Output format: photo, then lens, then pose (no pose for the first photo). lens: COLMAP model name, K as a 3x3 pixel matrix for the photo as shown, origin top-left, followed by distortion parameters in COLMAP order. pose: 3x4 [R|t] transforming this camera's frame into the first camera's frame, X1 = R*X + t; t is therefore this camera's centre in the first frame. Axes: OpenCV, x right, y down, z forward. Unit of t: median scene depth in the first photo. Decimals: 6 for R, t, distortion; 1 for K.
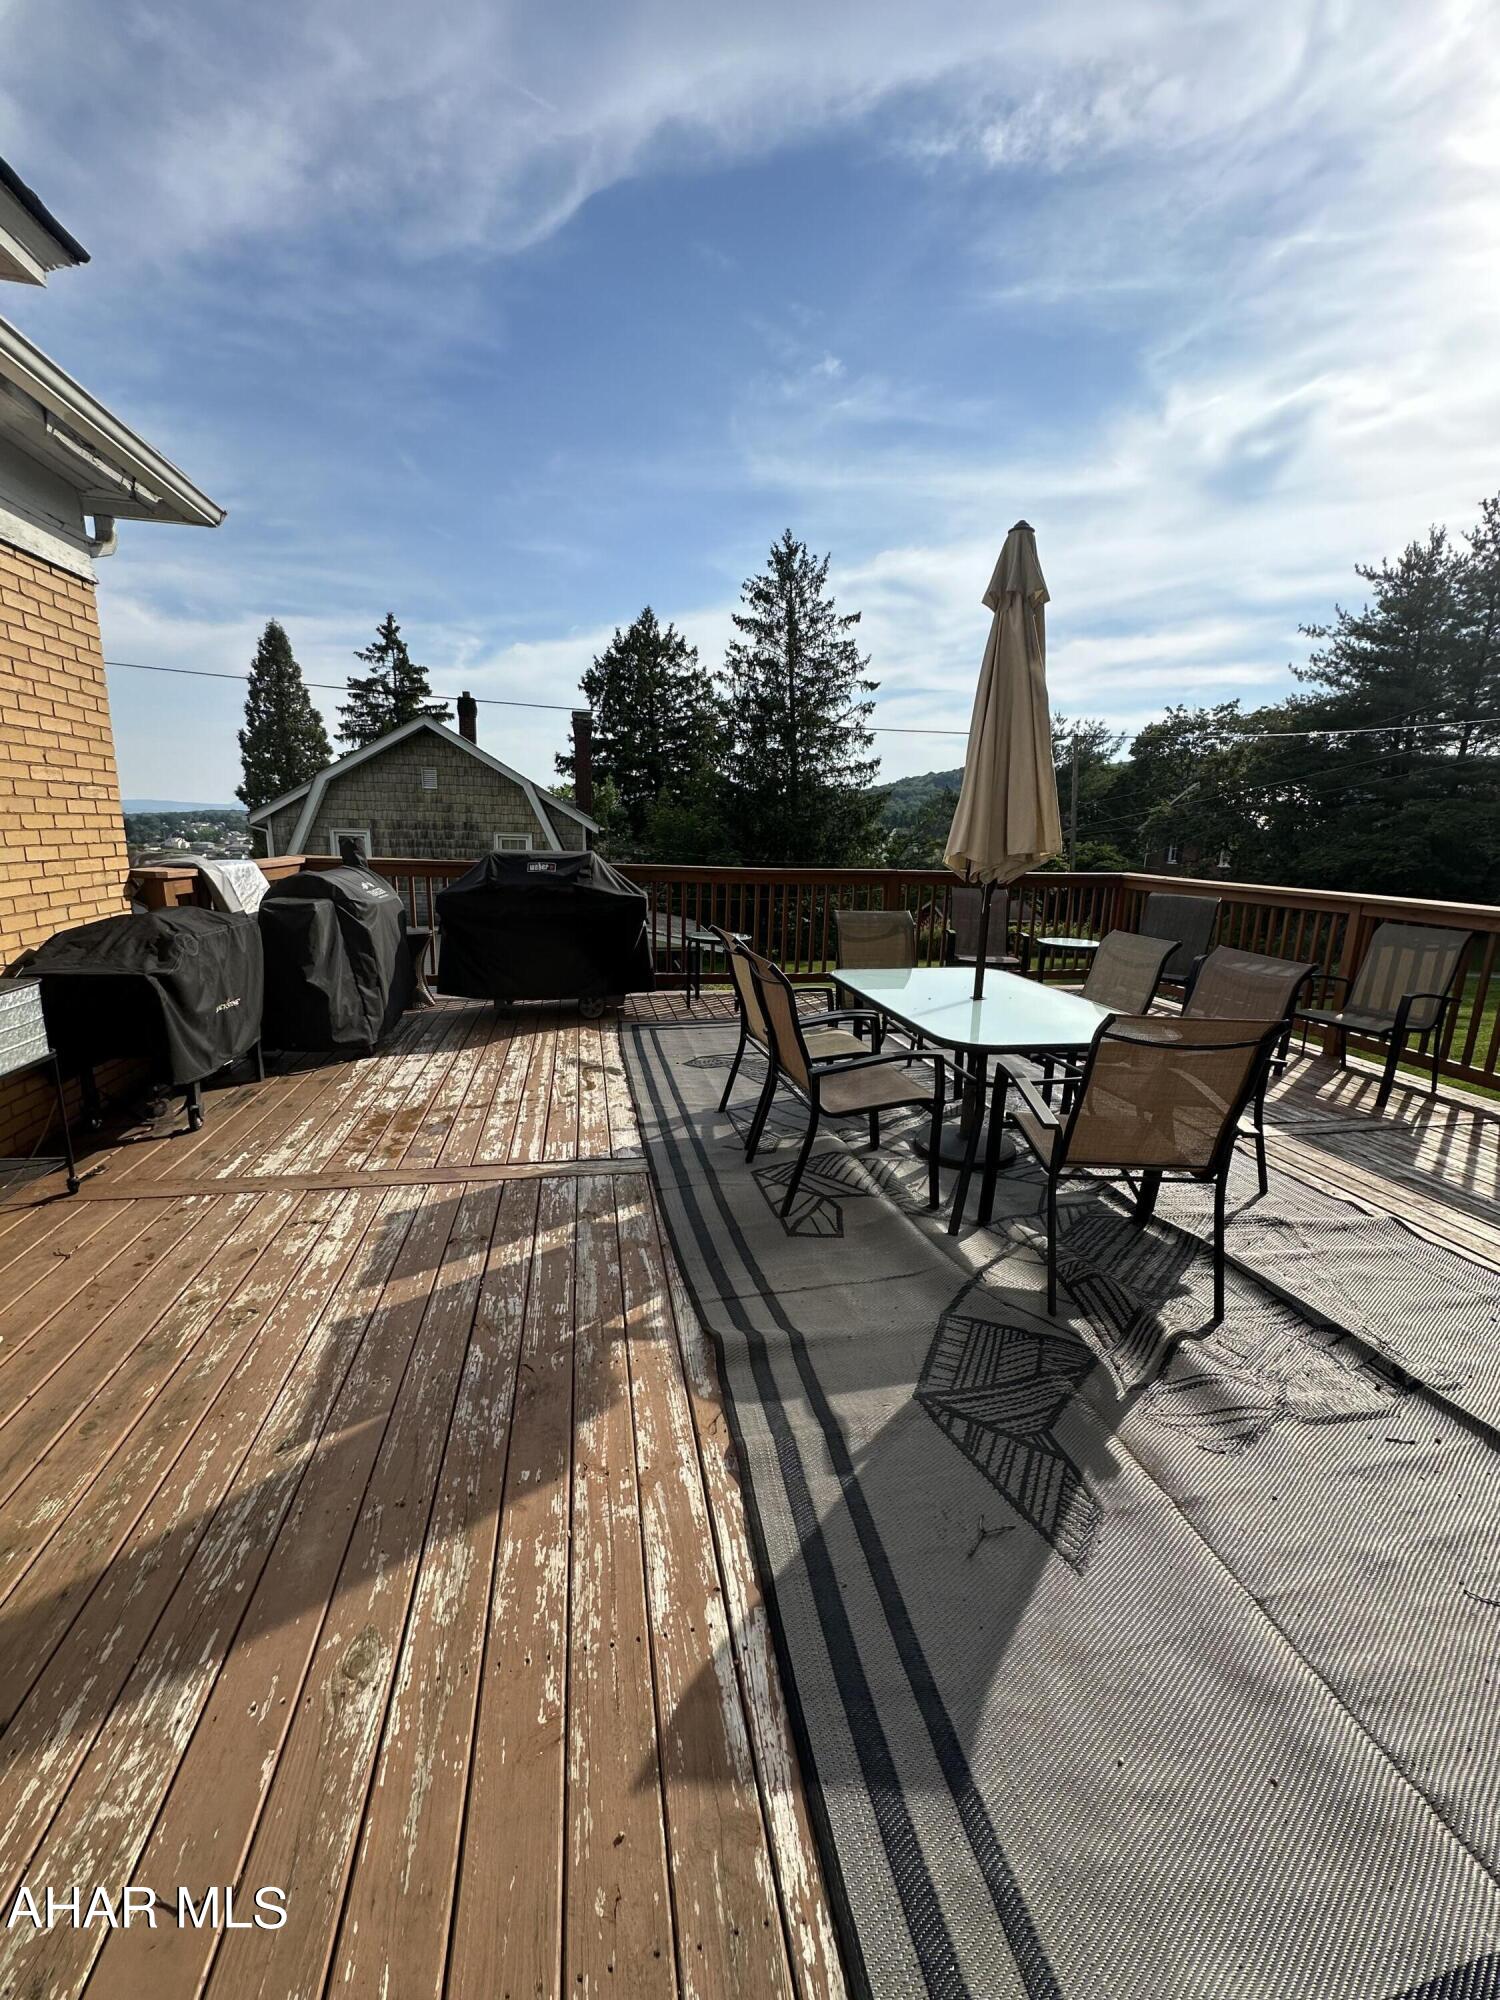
lens RADIAL K [[799.3, 0, 736.4], [0, 799.3, 1028.9], [0, 0, 1]] dist [-0.003763, 0.000944]
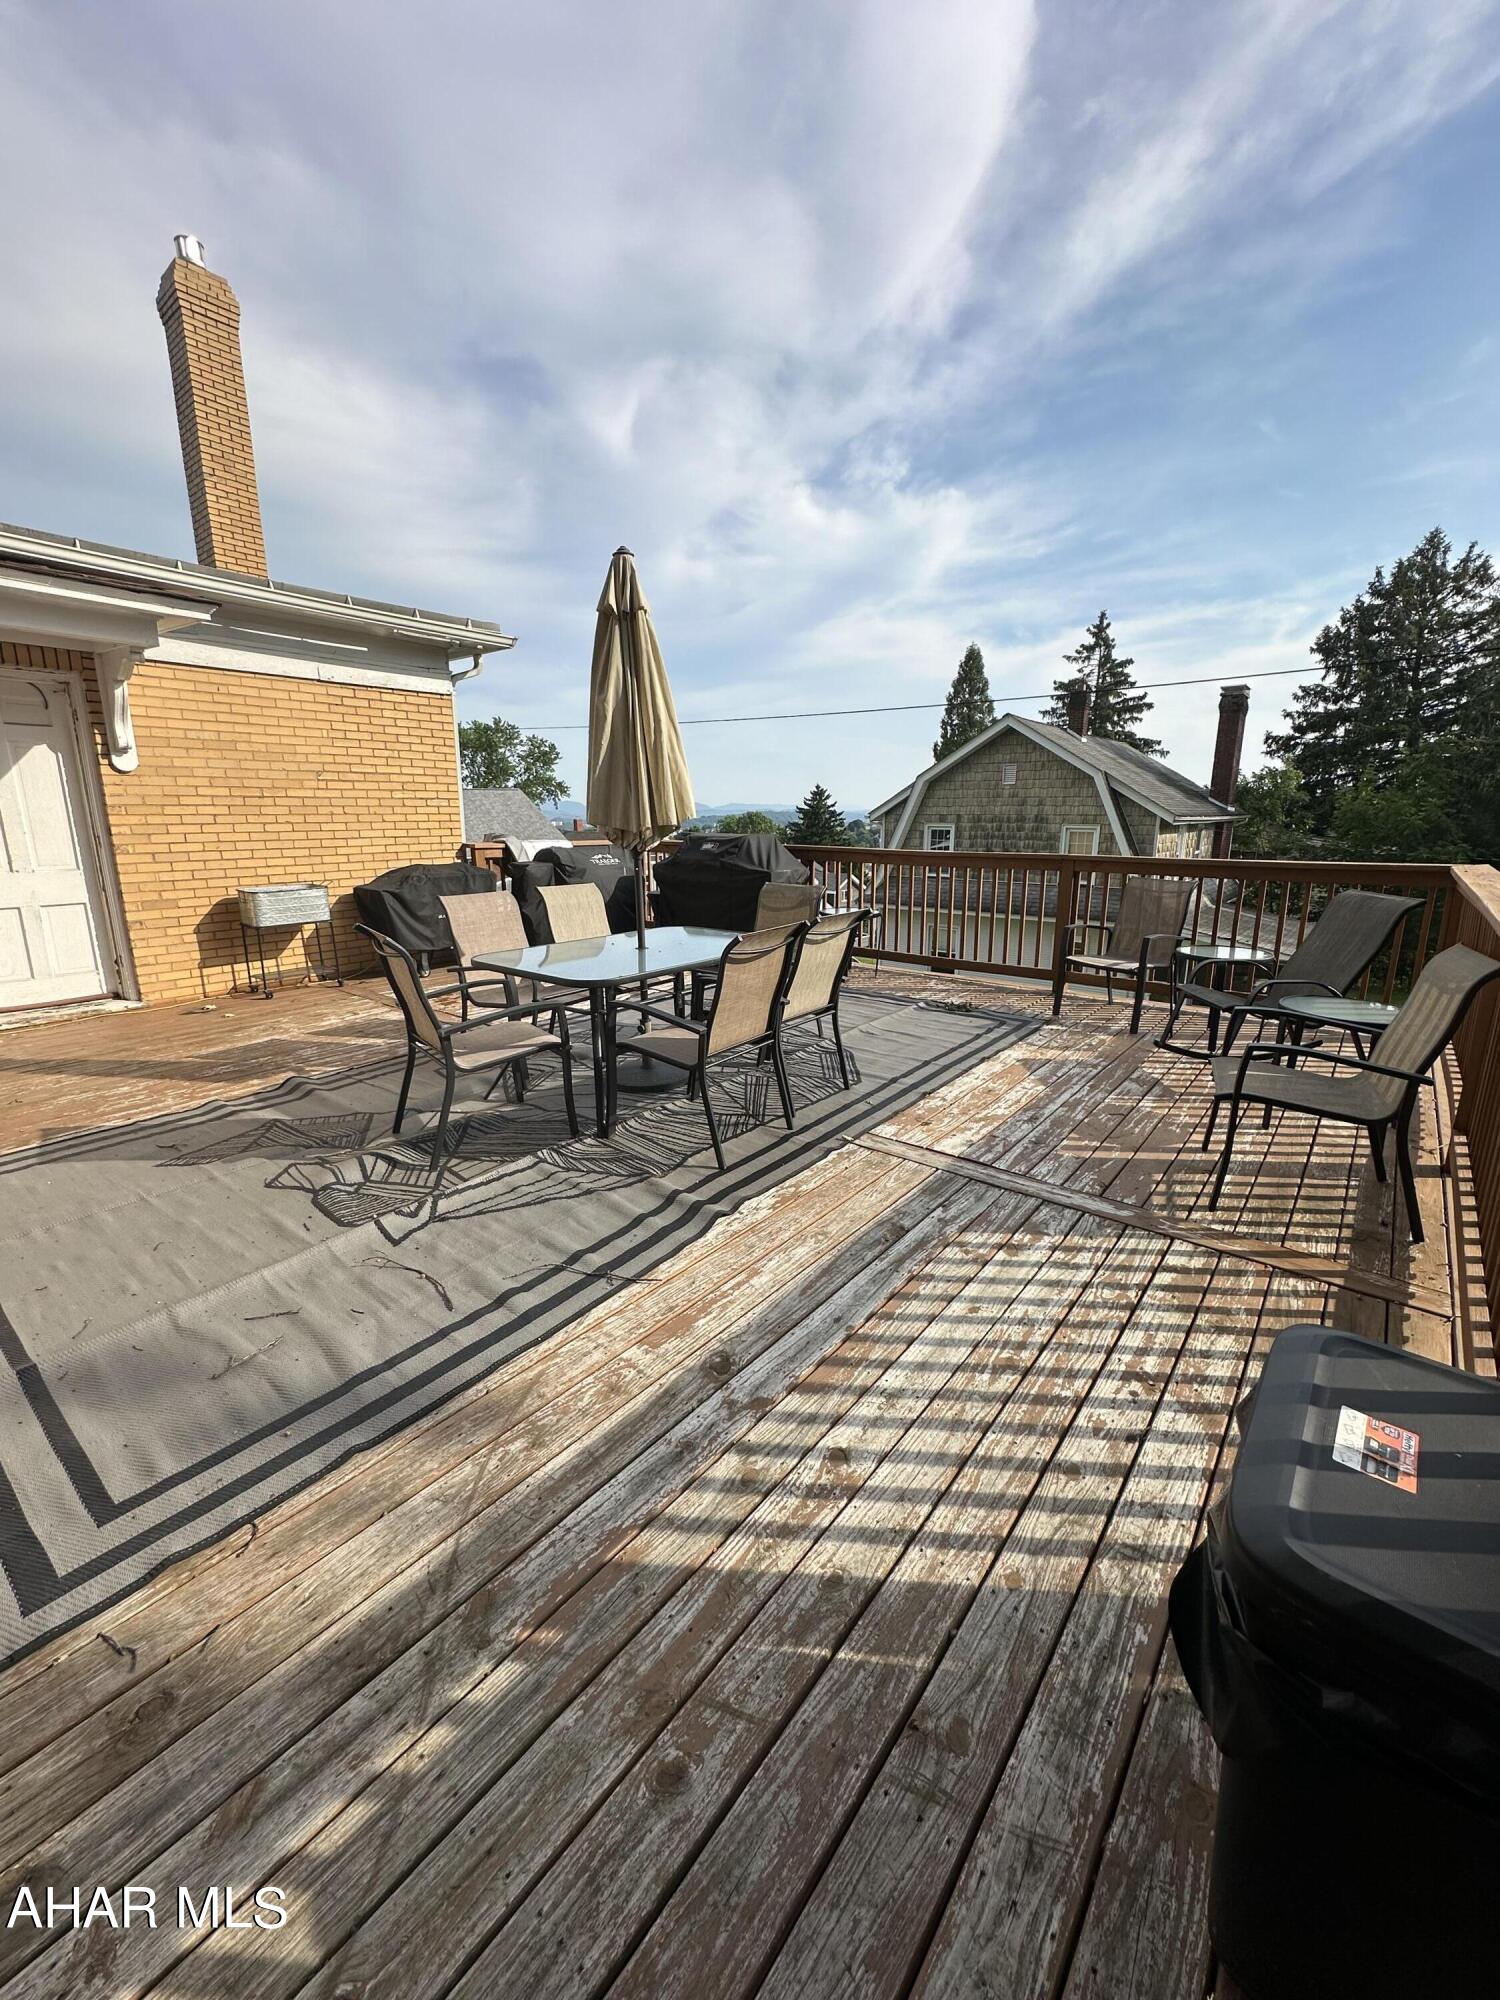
lens RADIAL K [[799.3, 0, 740.6], [0, 799.3, 1017.3], [0, 0, 1]] dist [-0.003763, 0.000944]
pose [[0.633794, 0.165889, -0.755504, 0.126533], [-0.173107, 0.982378, 0.070484, -0.004589], [0.753883, 0.086110, 0.651341, 0.033421]]
